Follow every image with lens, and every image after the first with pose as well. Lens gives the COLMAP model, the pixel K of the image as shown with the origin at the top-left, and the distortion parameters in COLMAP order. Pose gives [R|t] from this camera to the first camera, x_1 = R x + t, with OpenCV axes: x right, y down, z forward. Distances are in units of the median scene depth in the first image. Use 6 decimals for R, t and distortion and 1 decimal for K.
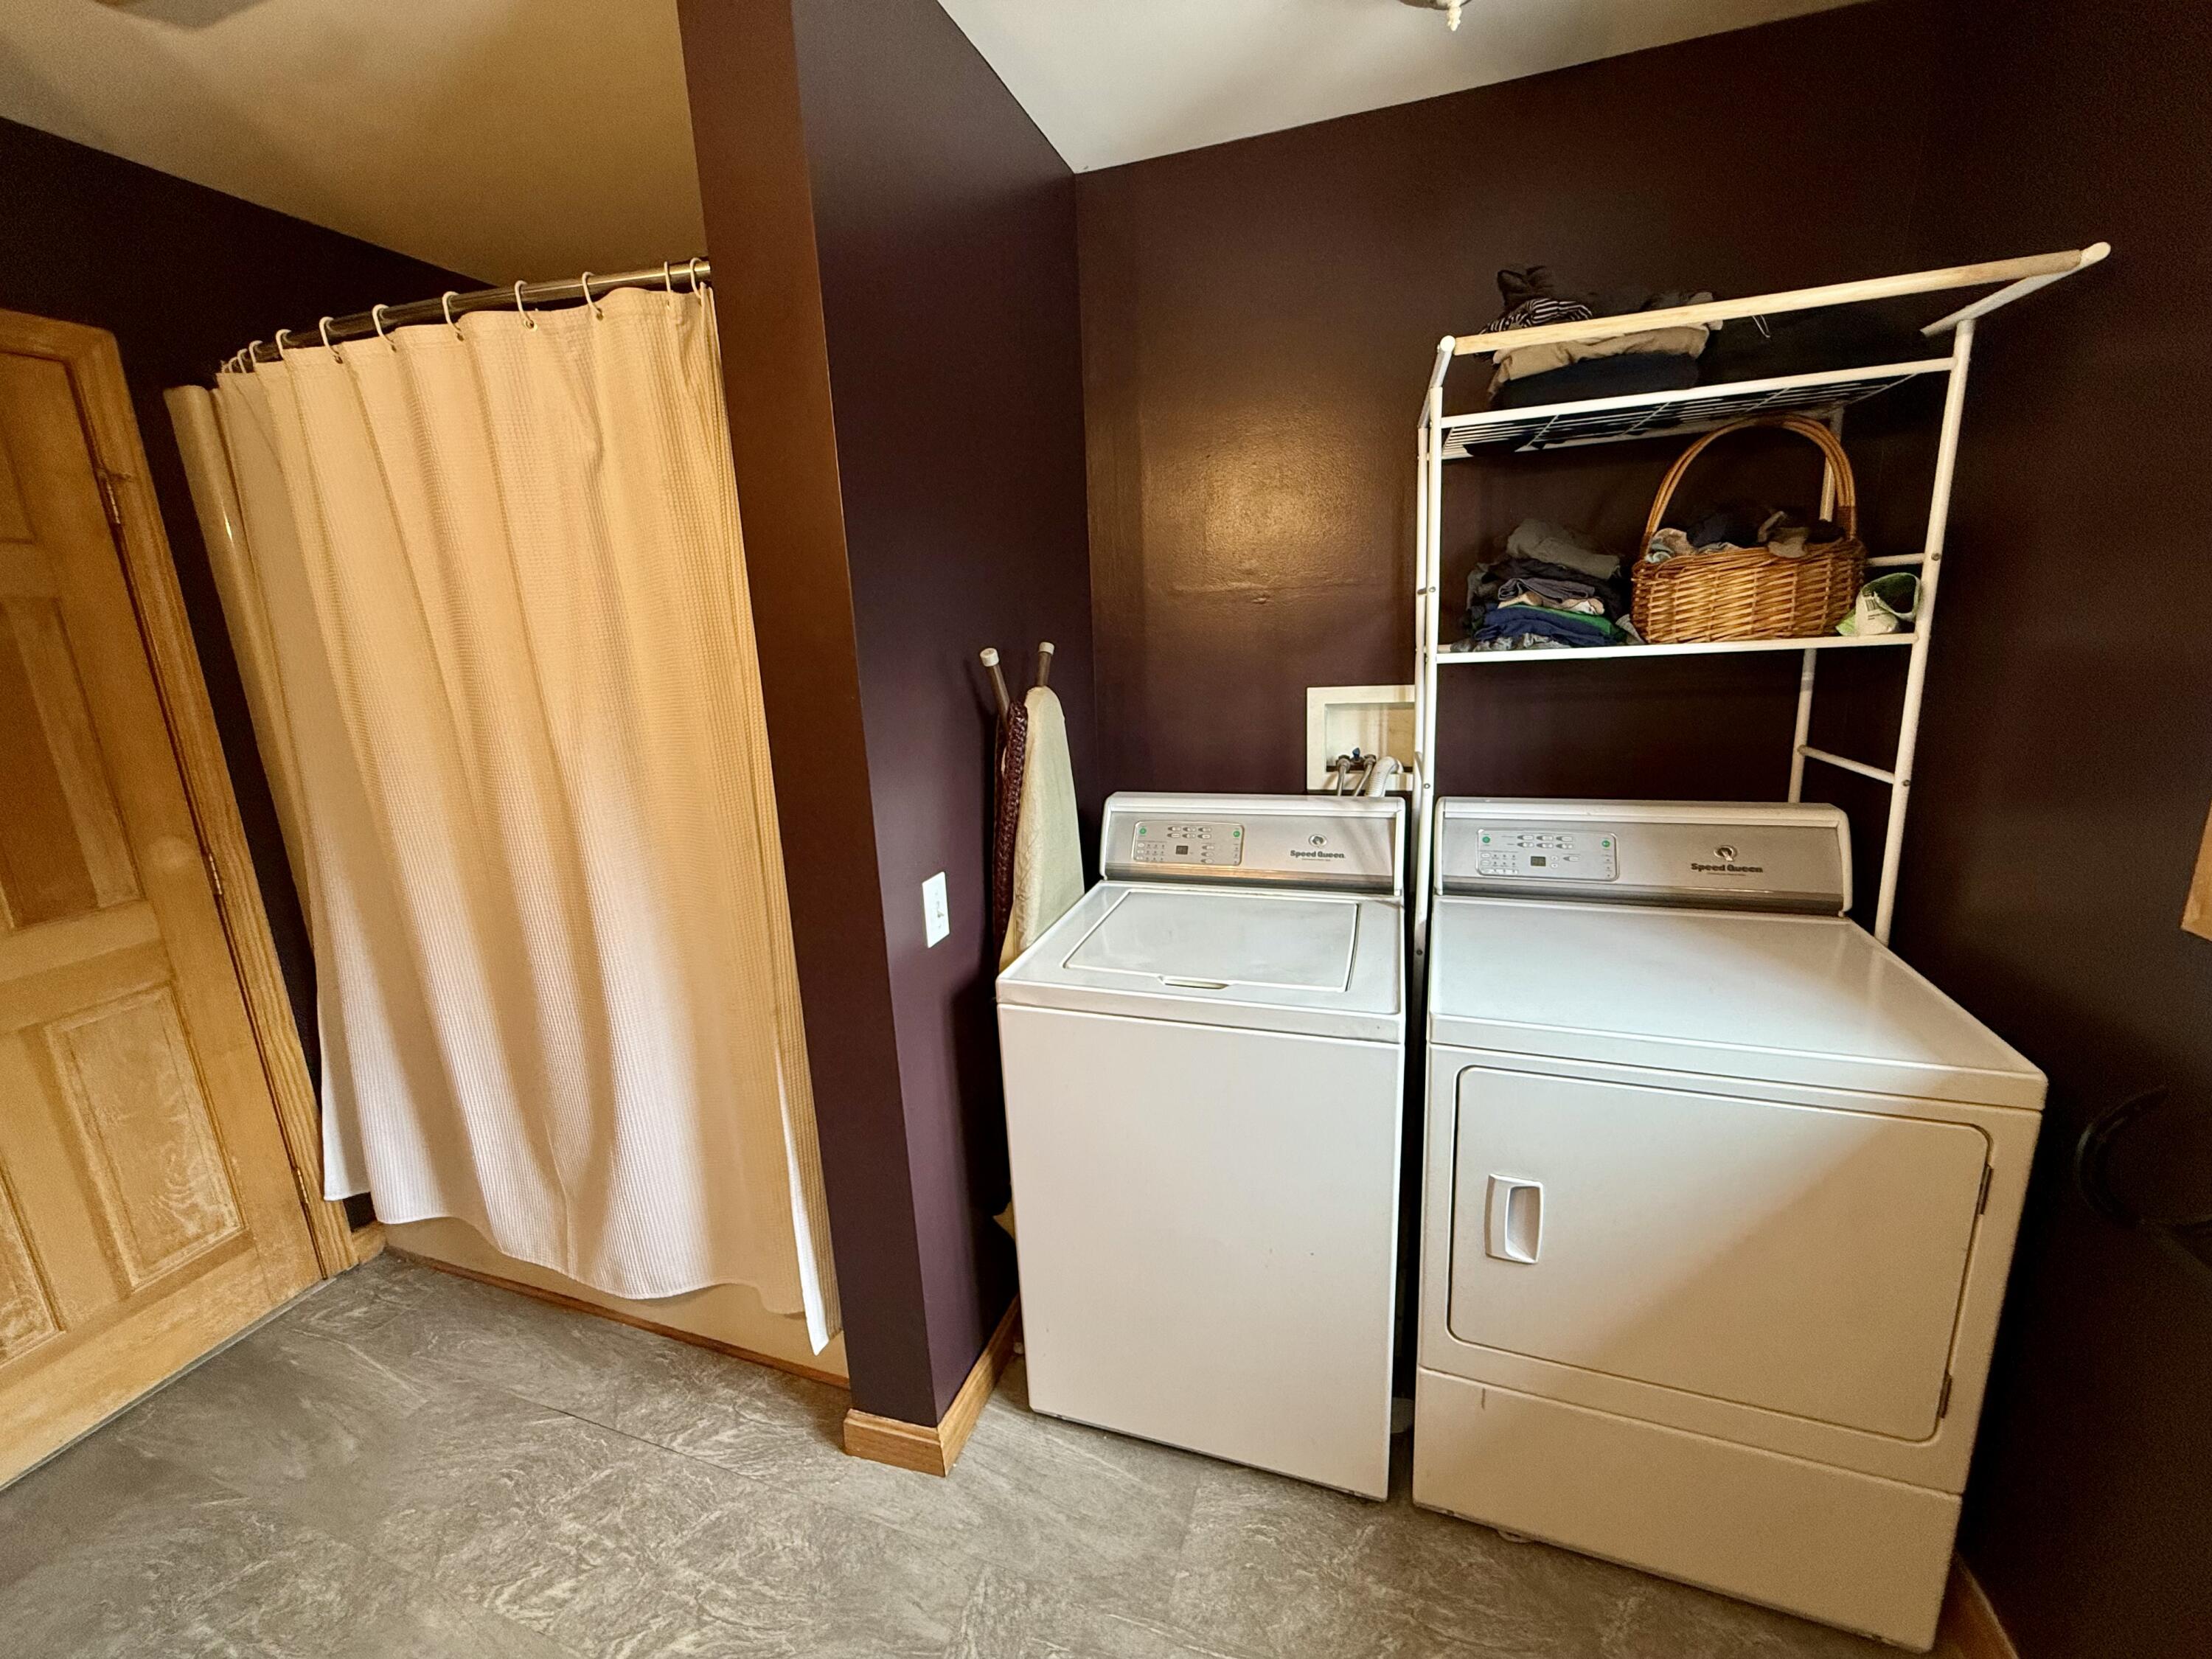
lens RADIAL K [[883.4, 0, 1101.9], [0, 883.4, 821.2], [0, 0, 1]] dist [0.000763, 0.000009]
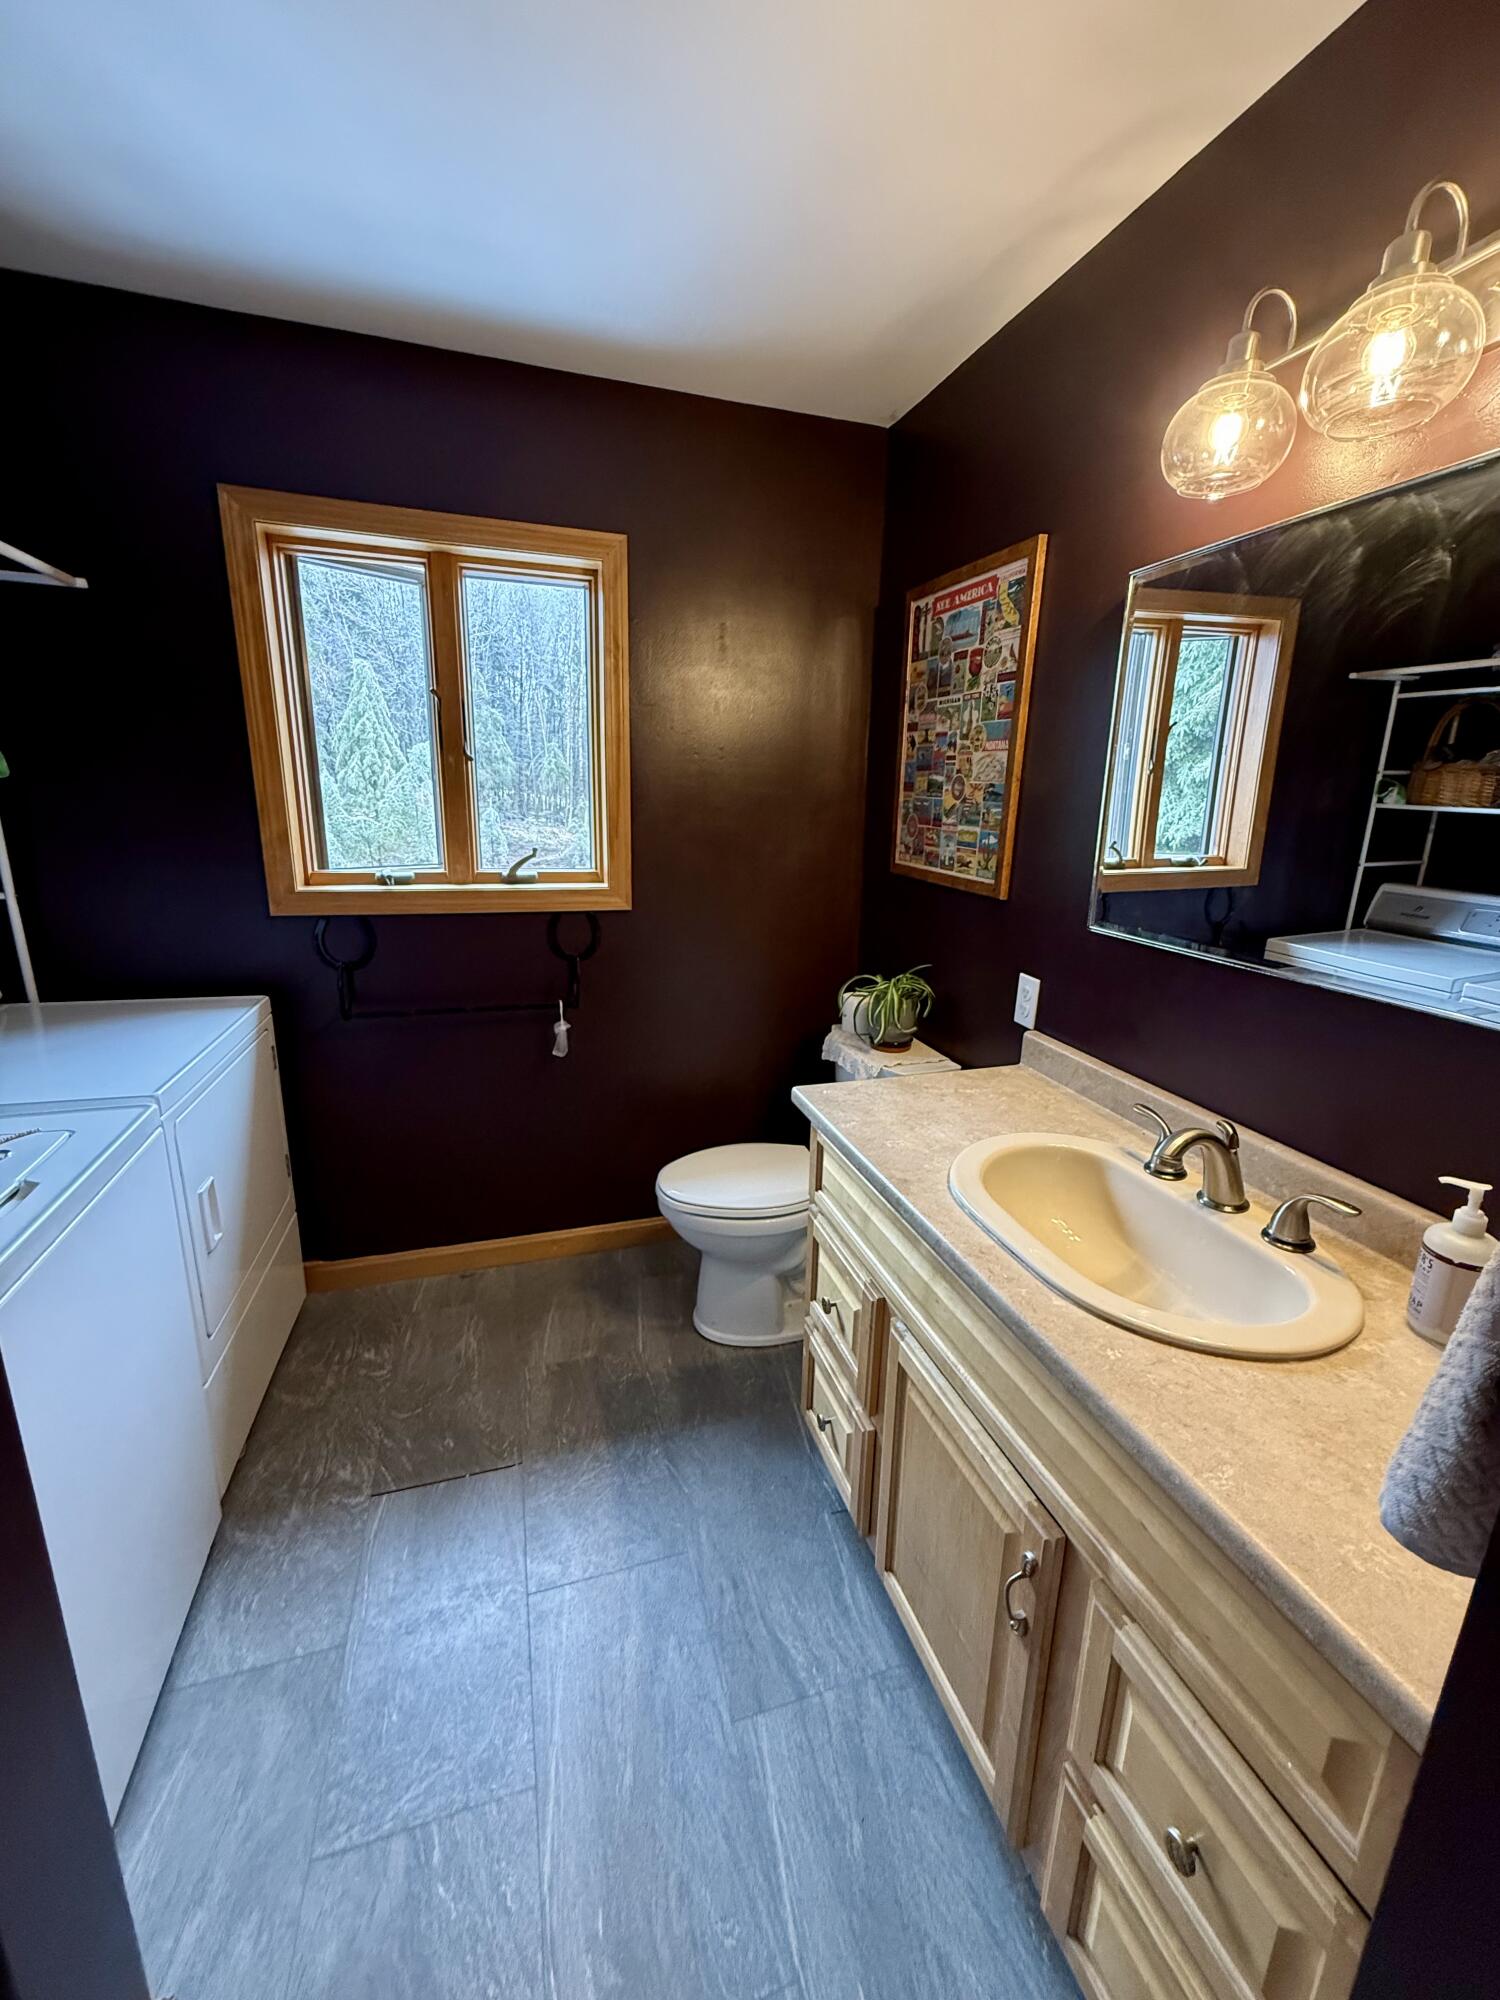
lens RADIAL K [[798.8, 0, 755.8], [0, 798.8, 989.9], [0, 0, 1]] dist [0.000763, 0.000009]
pose [[-0.601609, -0.160849, 0.782428, -0.867039], [0.179100, 0.927415, 0.328365, -0.112506], [-0.778454, 0.337680, -0.529133, 0.803270]]
